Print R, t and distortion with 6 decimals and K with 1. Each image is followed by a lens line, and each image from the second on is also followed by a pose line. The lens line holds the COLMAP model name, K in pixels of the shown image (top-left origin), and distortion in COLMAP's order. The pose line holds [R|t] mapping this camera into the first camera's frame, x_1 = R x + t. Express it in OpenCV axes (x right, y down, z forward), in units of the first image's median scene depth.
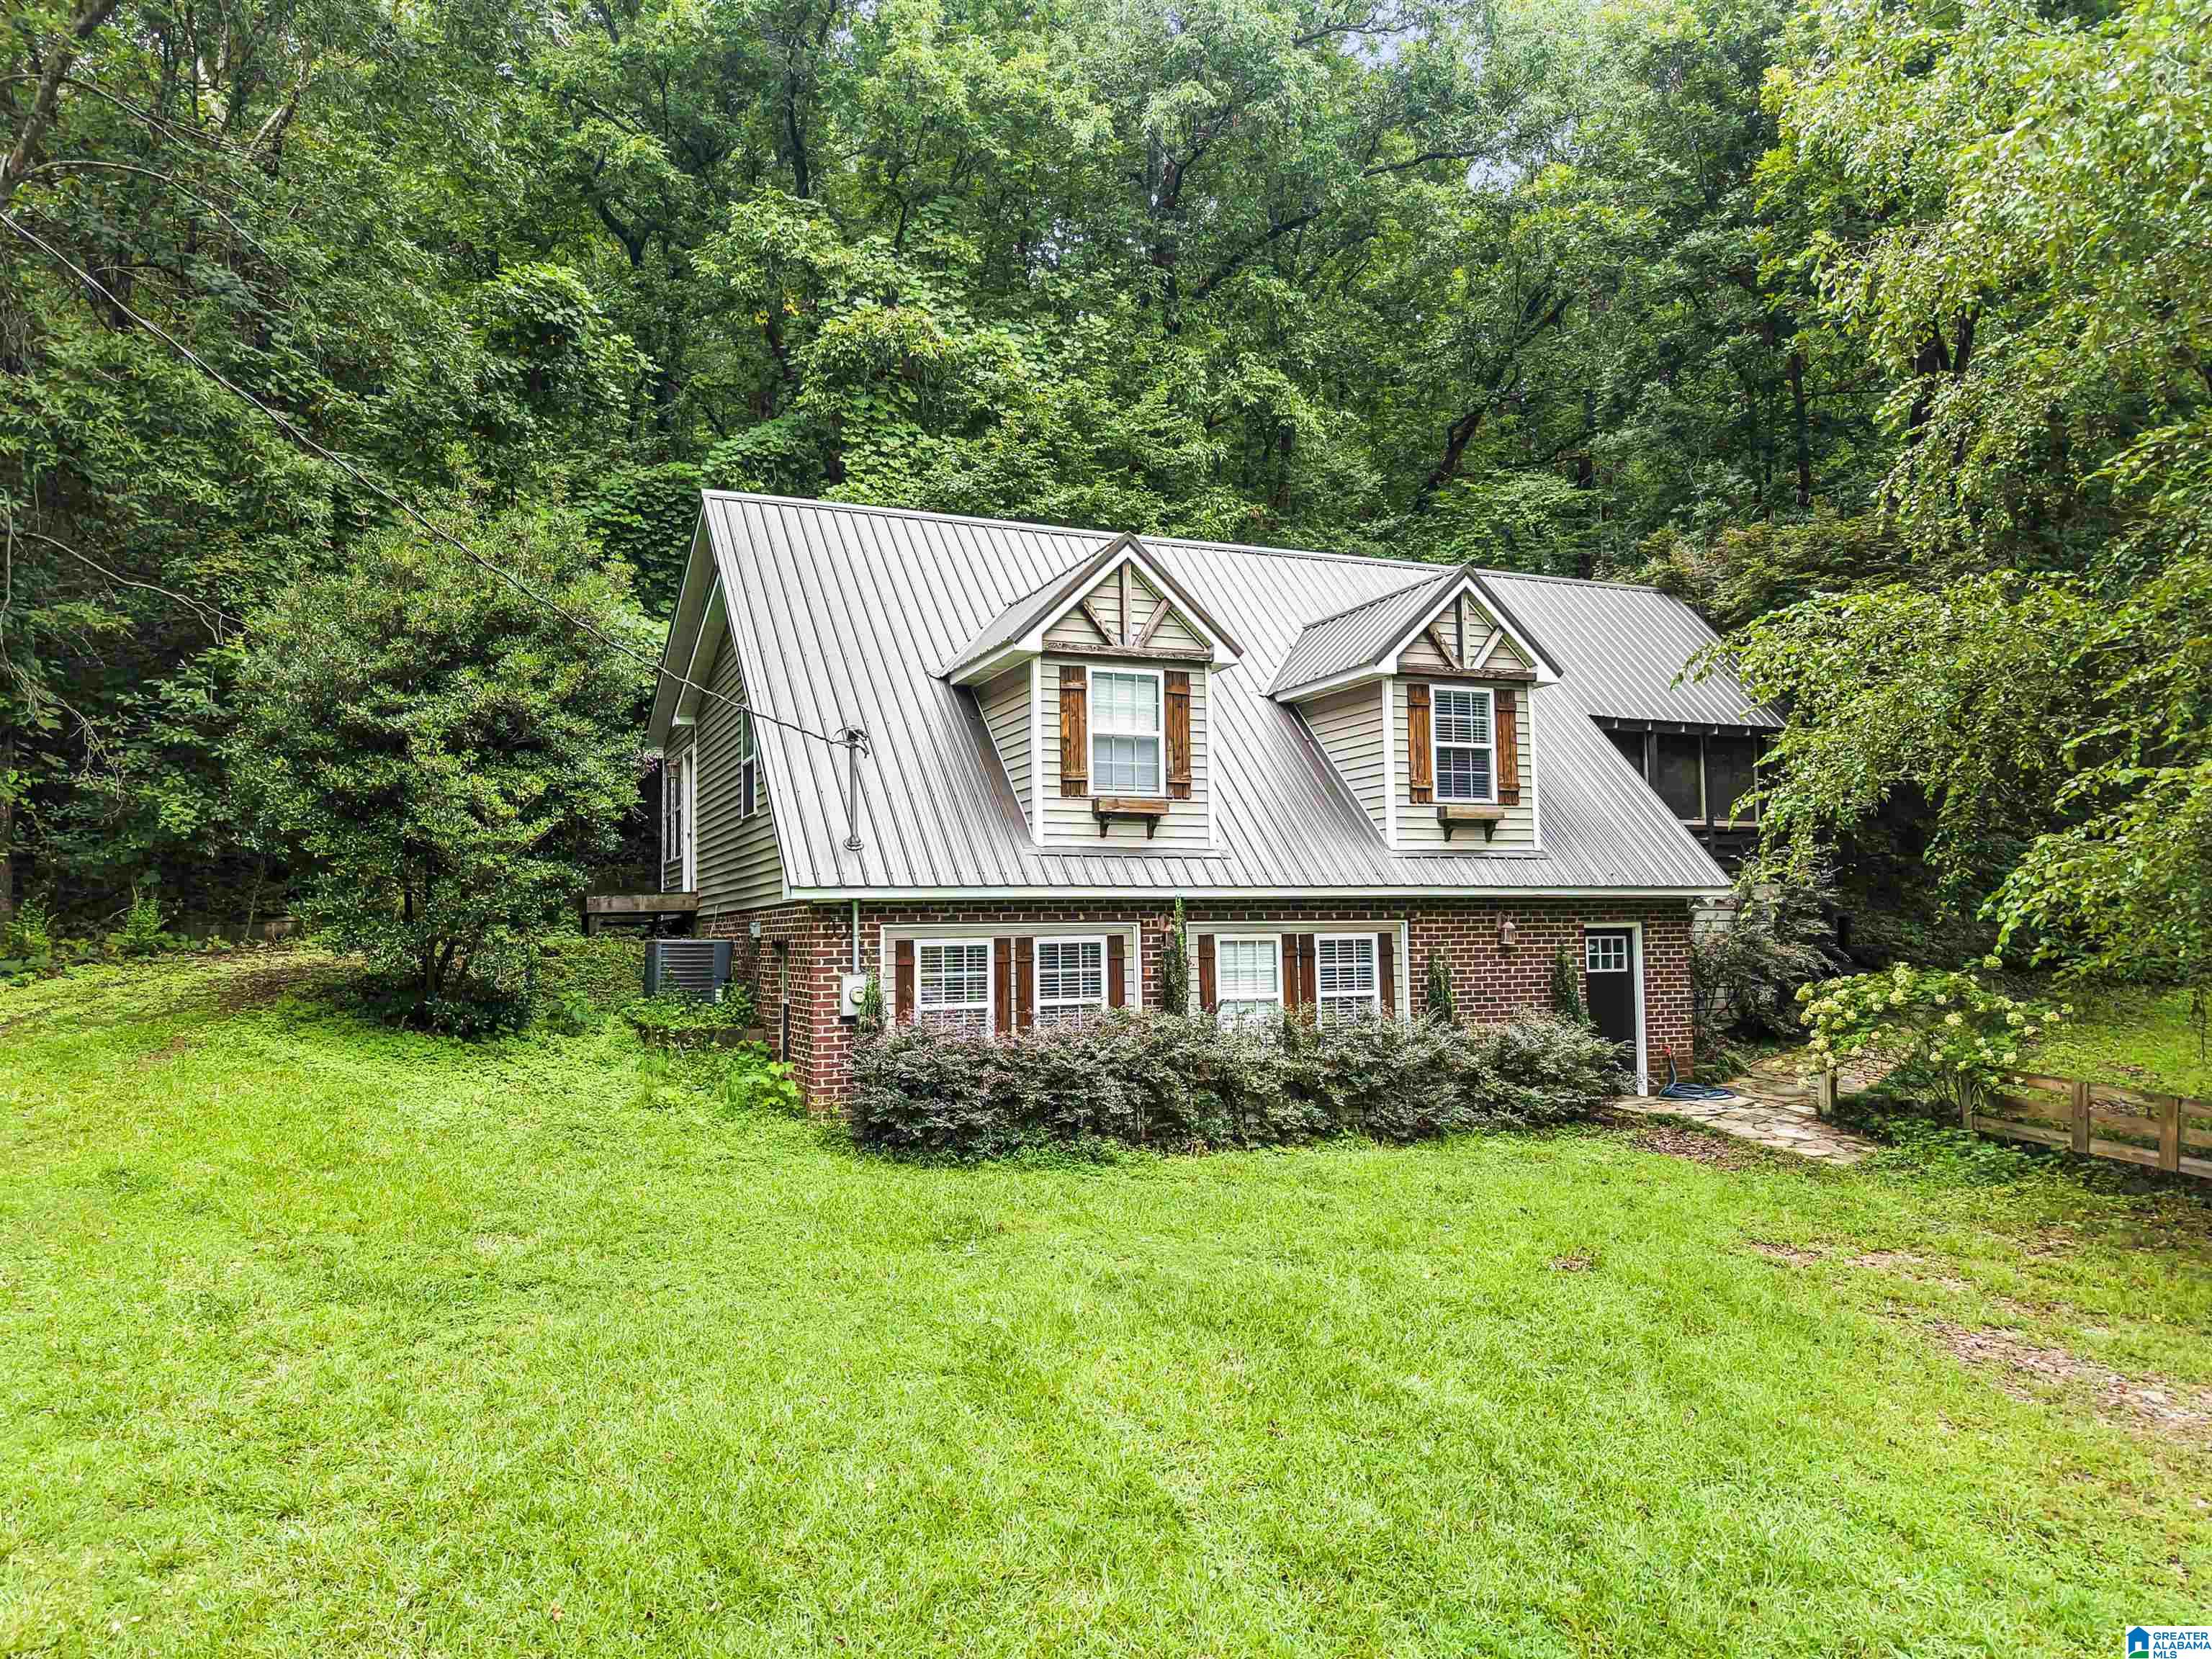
lens RADIAL K [[1535.3, 0, 1106.0], [0, 1535.3, 829.5], [0, 0, 1]] dist [0.008836, 0.001037]
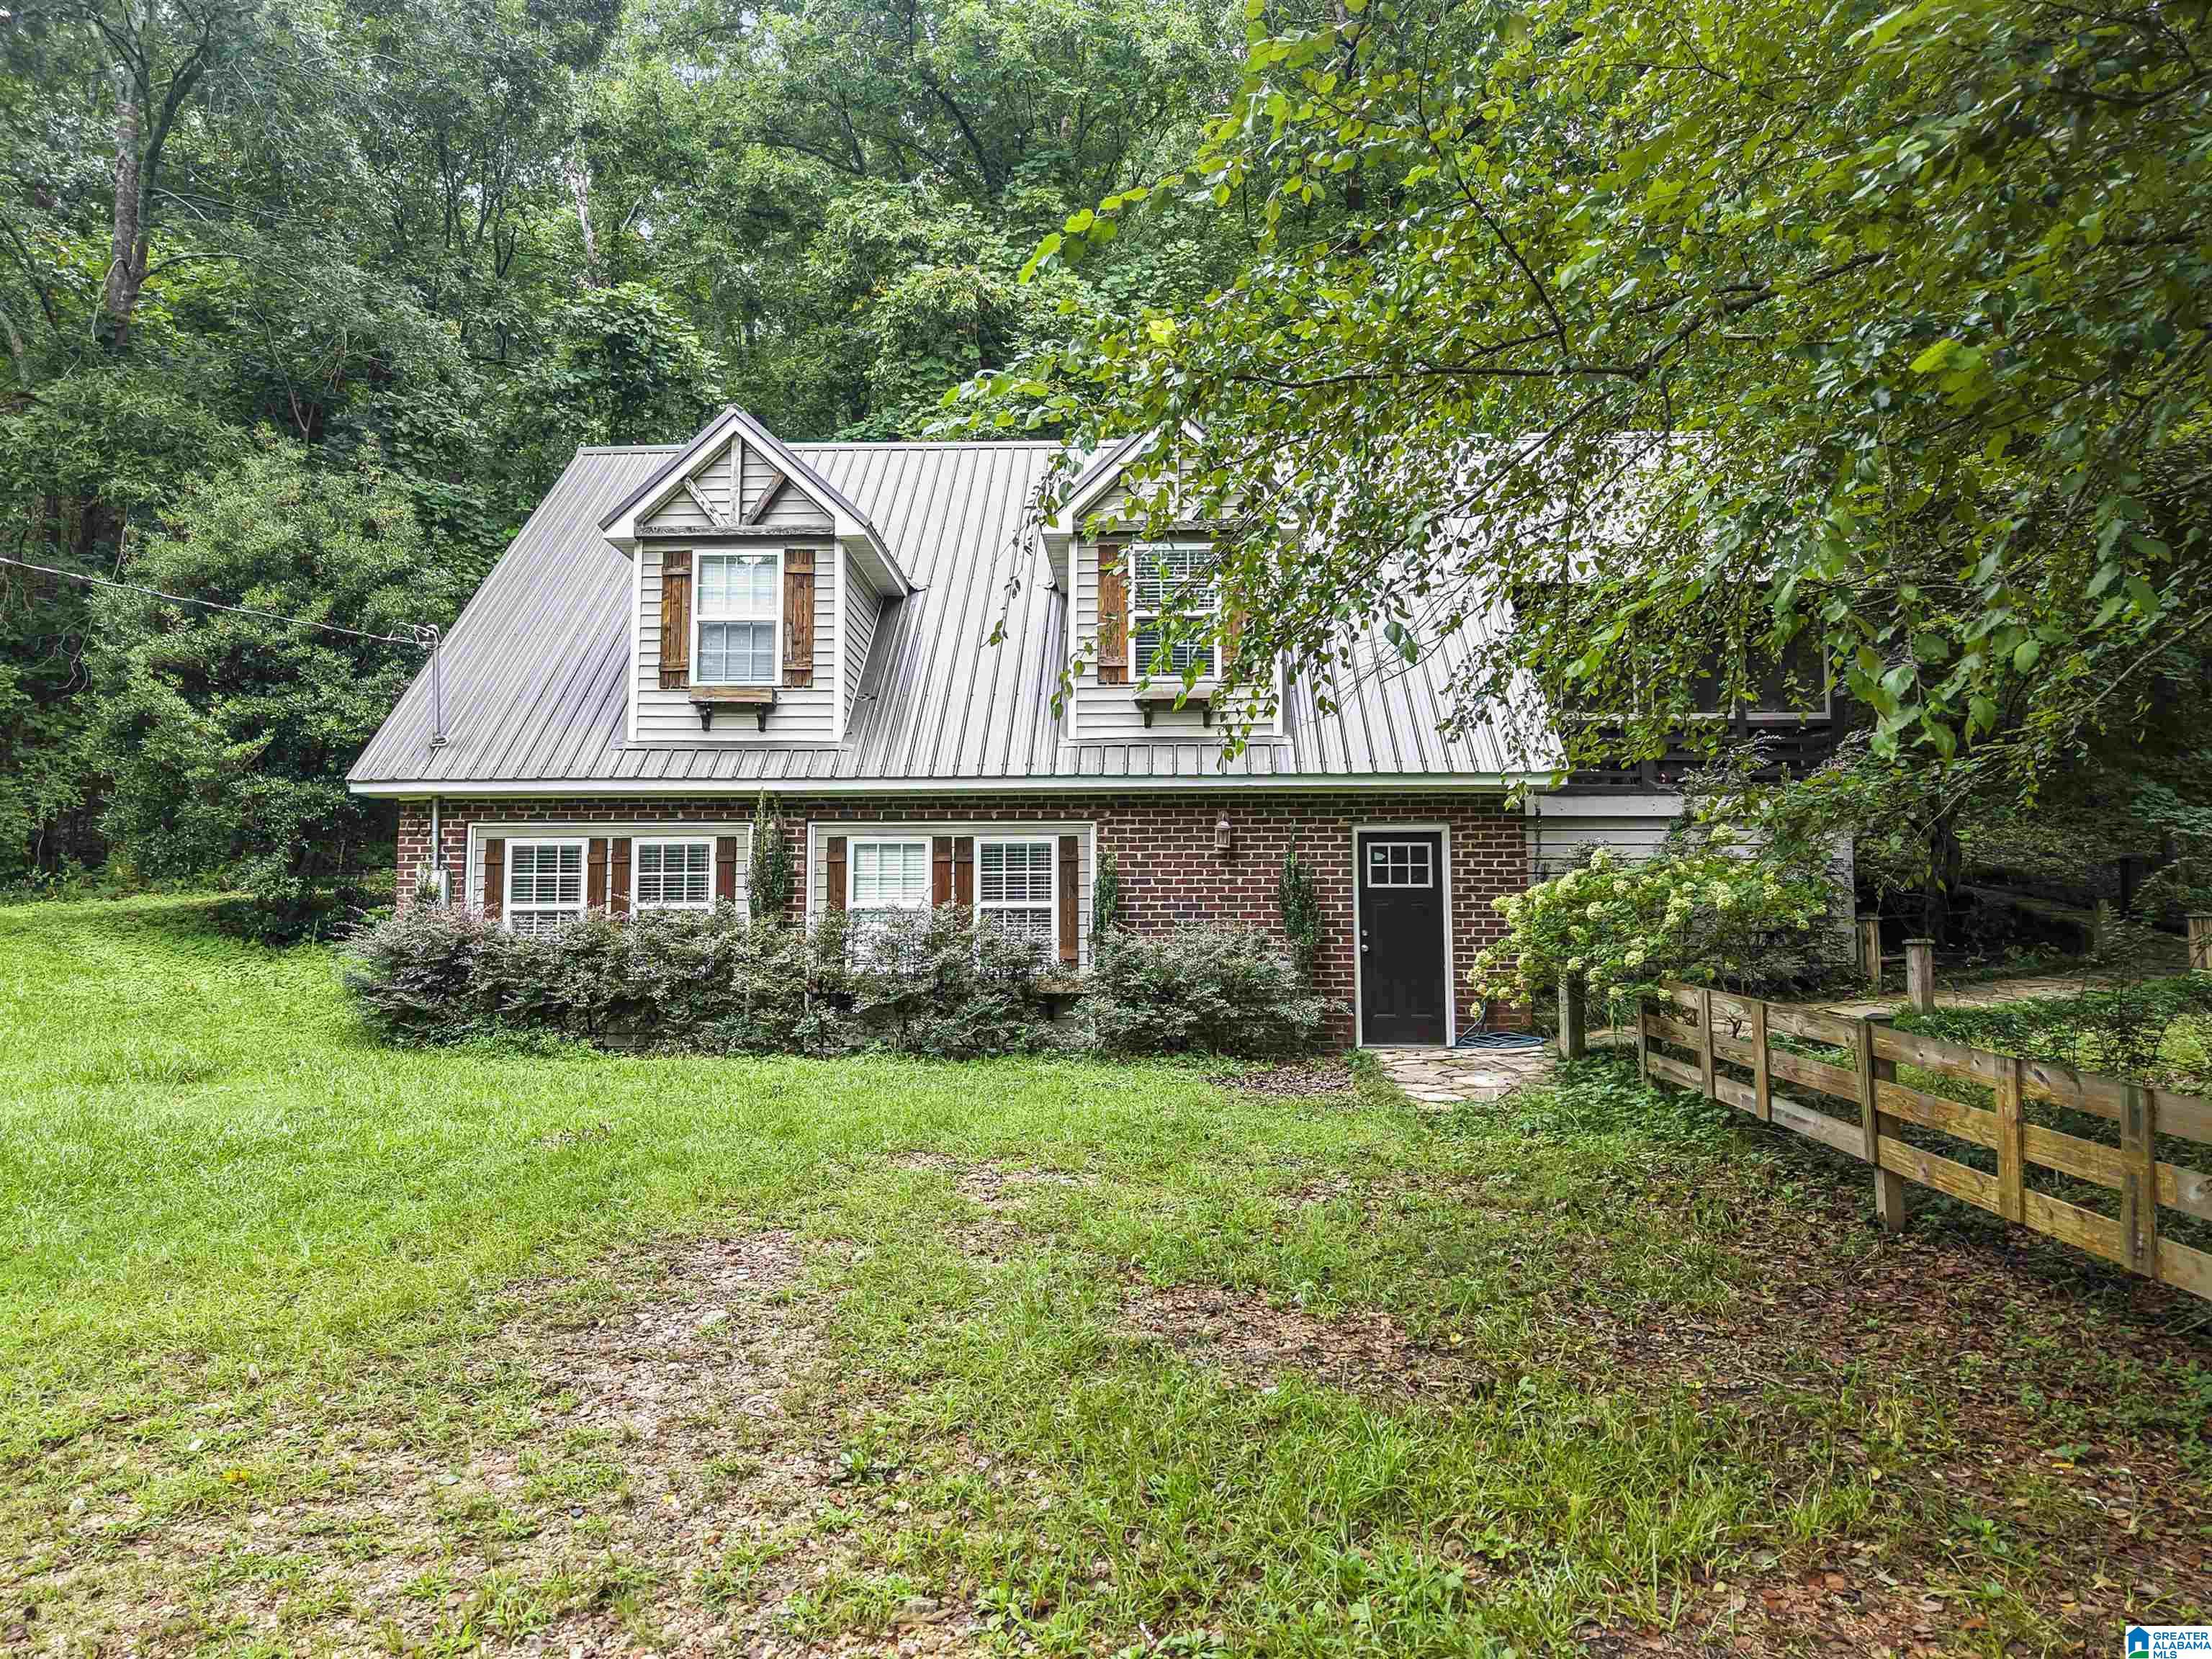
lens RADIAL K [[1555.0, 0, 1106.0], [0, 1555.0, 829.5], [0, 0, 1]] dist [0.031193, 0.000390]
pose [[0.902926, -0.034593, -0.428401, 0.605720], [0.017602, 0.998896, -0.043561, 0.108033], [0.429435, 0.031792, 0.902538, 0.246349]]
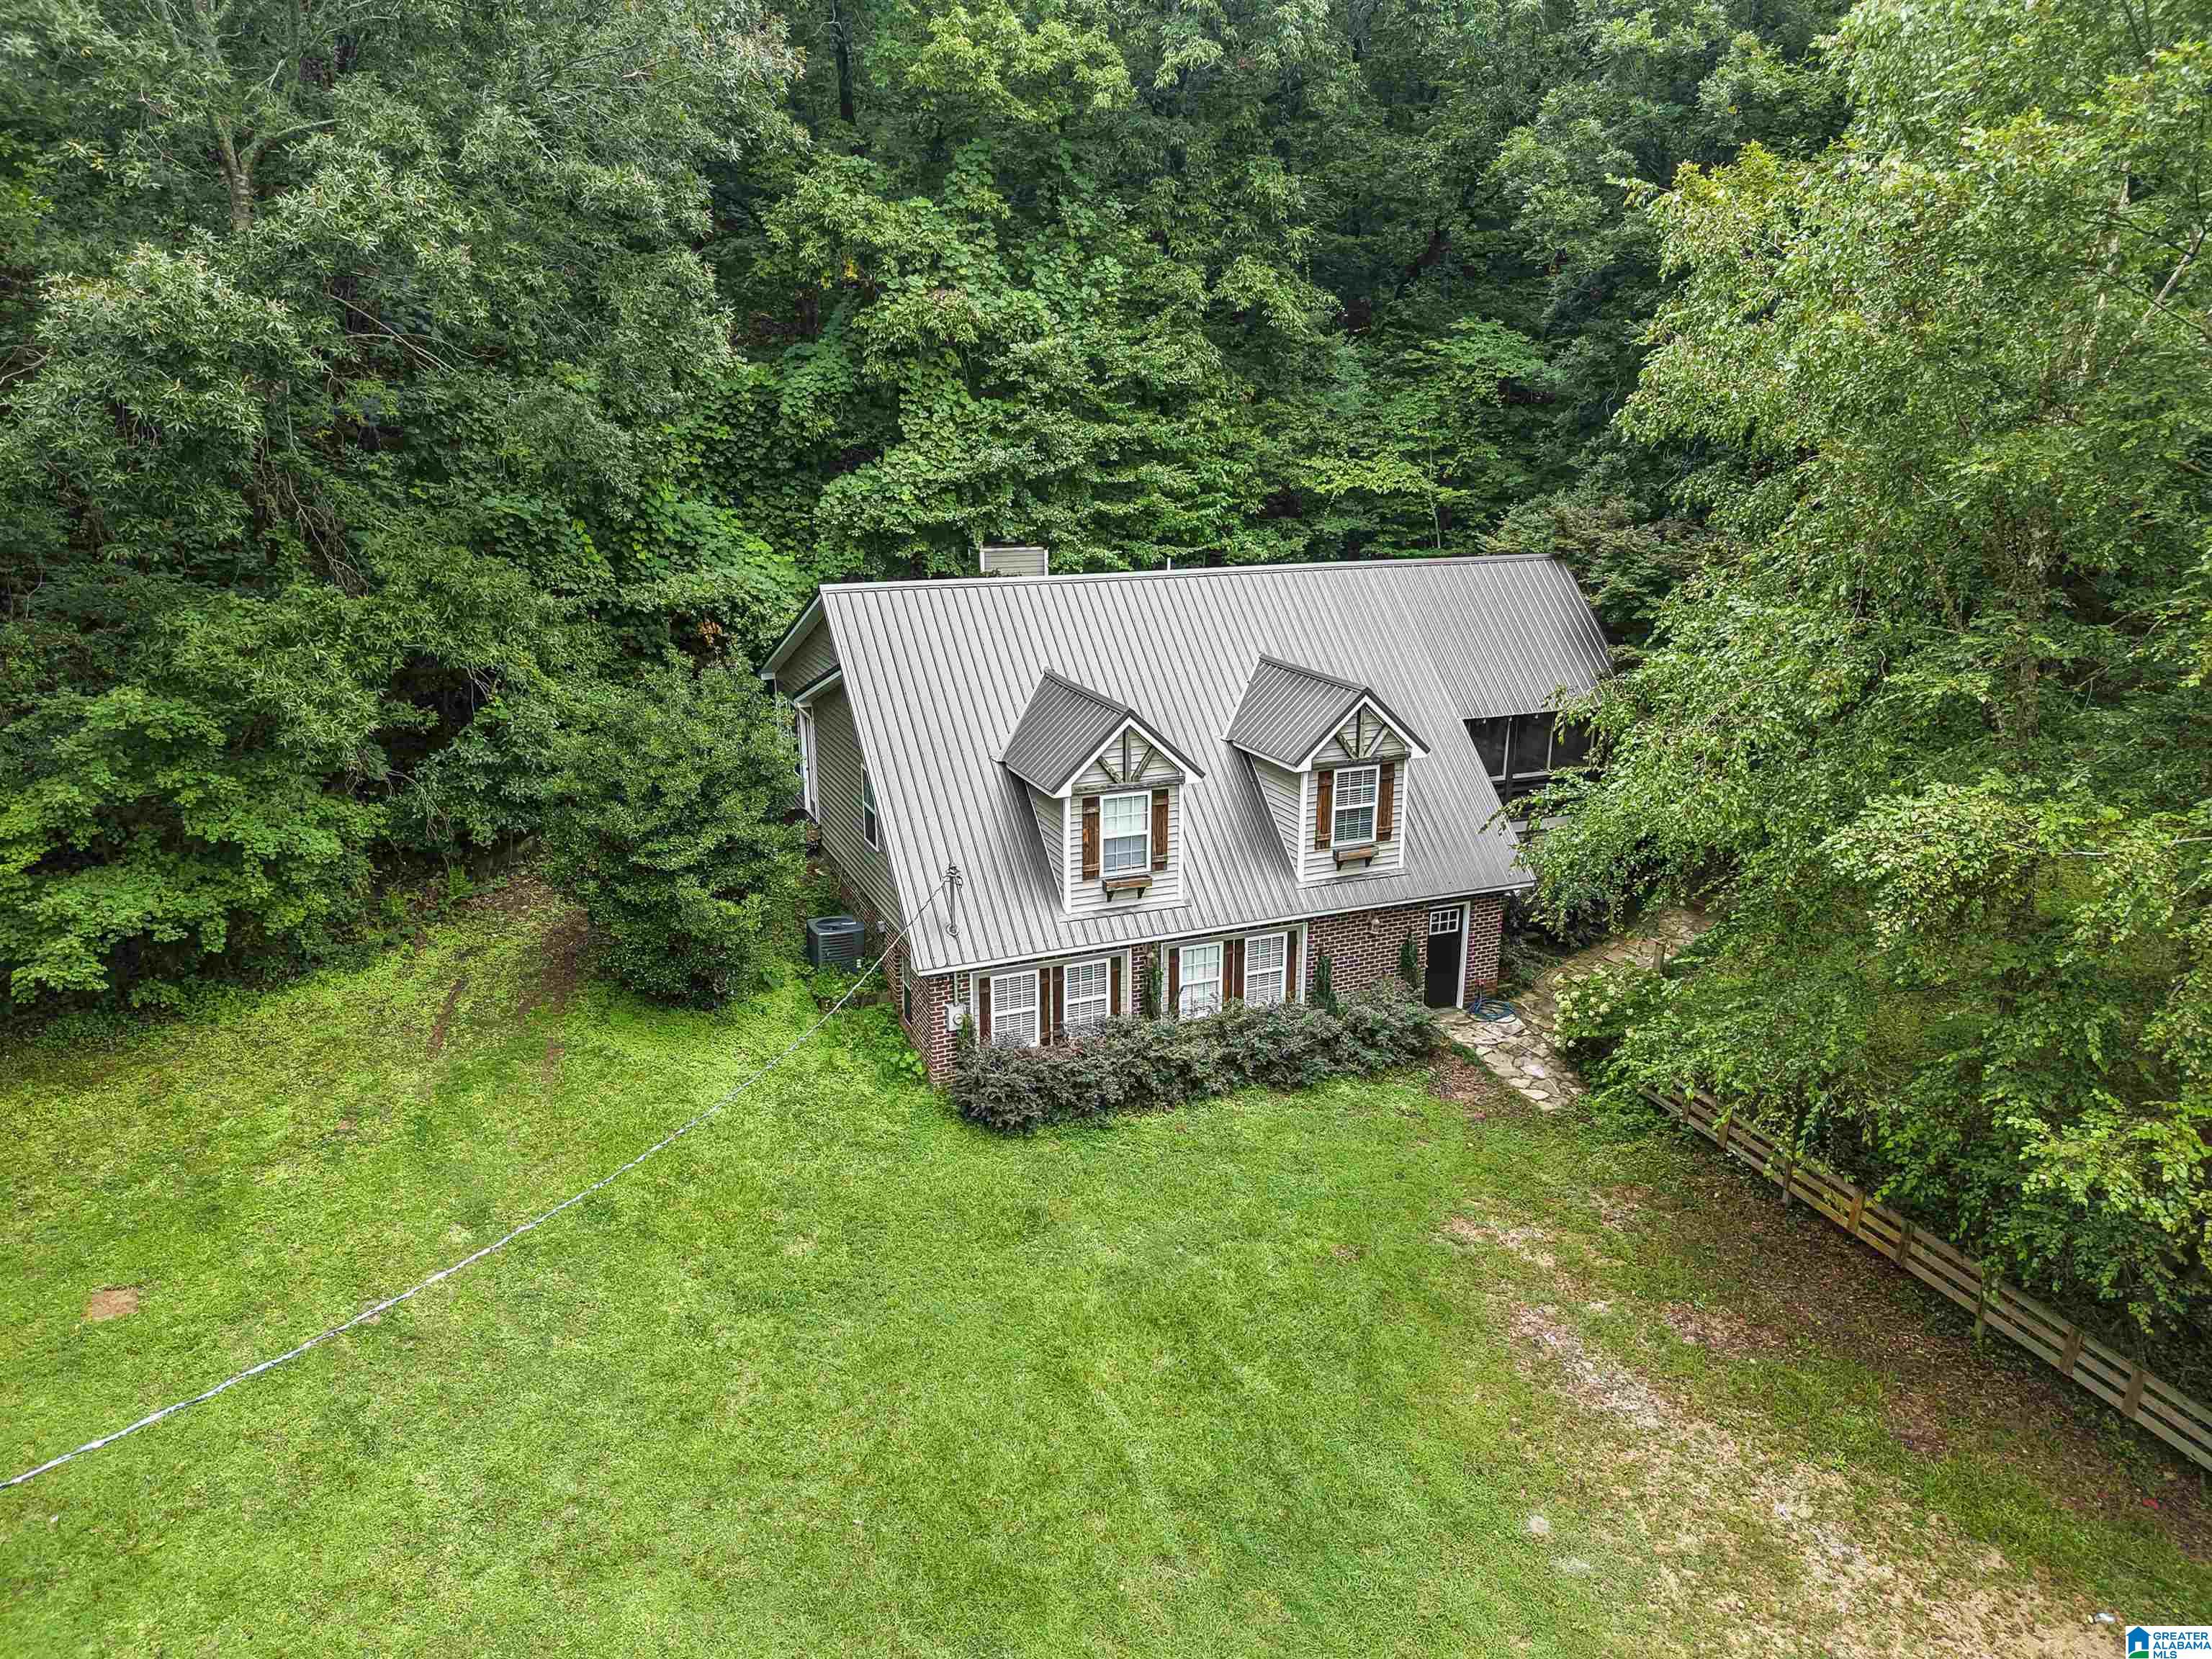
lens RADIAL K [[1555.0, 0, 1106.0], [0, 1555.0, 829.5], [0, 0, 1]] dist [0.031193, 0.000390]
pose [[0.999823, 0.018199, 0.004856, -0.013670], [-0.018735, 0.934332, 0.355911, -0.609922], [0.001940, -0.355939, 0.934507, -0.435621]]
